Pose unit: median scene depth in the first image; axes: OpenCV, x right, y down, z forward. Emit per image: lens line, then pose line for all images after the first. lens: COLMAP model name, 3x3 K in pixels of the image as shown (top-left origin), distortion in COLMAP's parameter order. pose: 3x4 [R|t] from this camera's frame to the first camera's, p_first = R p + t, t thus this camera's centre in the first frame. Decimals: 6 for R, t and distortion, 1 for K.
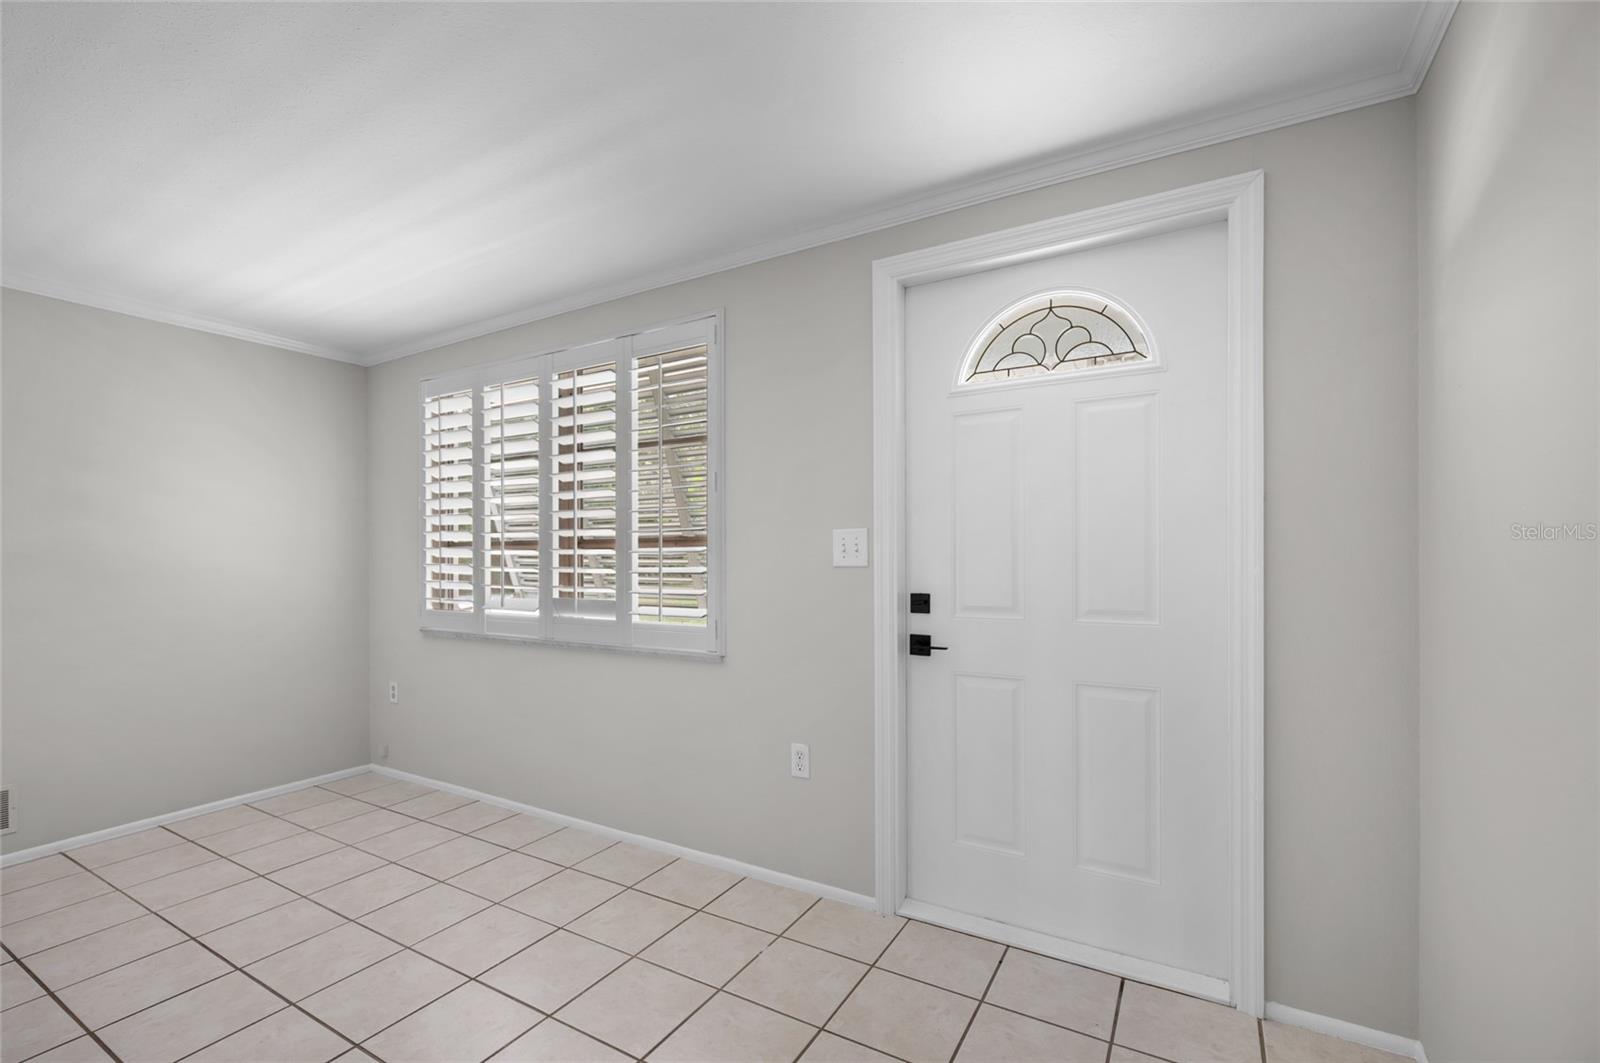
lens RADIAL K [[676.0, 0, 800.9], [0, 676.0, 556.7], [0, 0, 1]] dist [-0.000461, 0.000040]
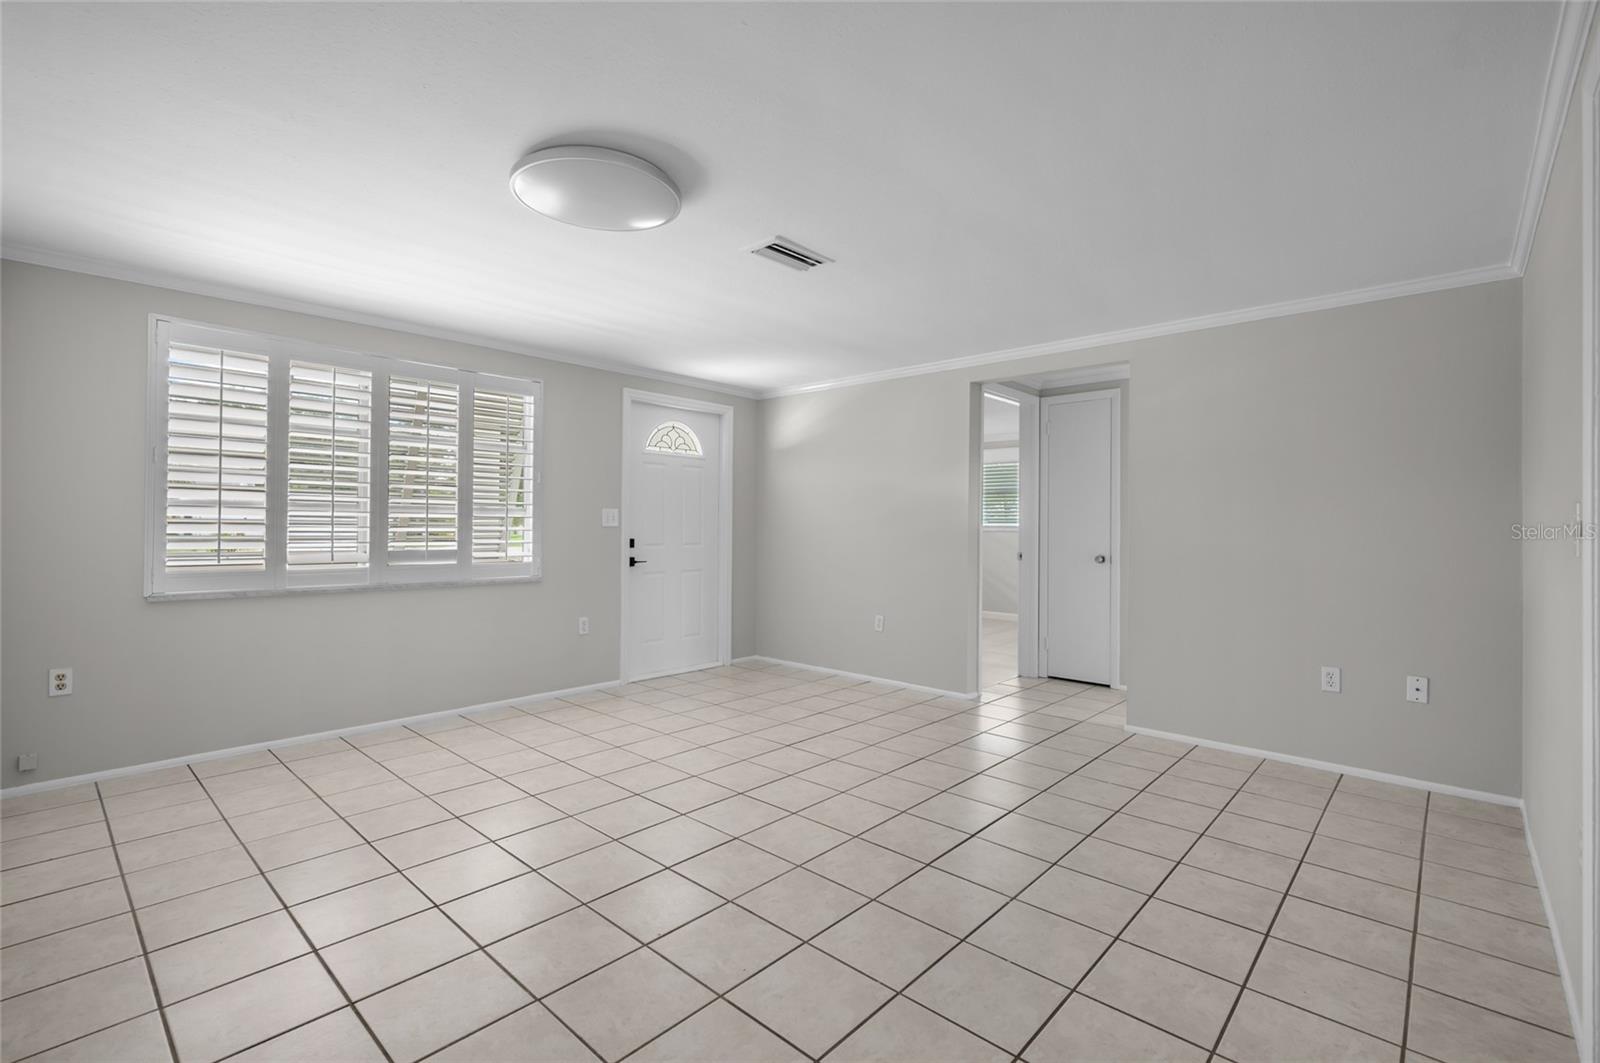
lens RADIAL K [[705.7, 0, 807.5], [0, 705.7, 526.9], [0, 0, 1]] dist [0.000964, 0.000250]
pose [[0.219964, 0.007543, 0.975479, -1.917373], [-0.003908, 0.999969, -0.006851, 0.026960], [-0.975500, -0.002306, 0.219987, -0.083765]]
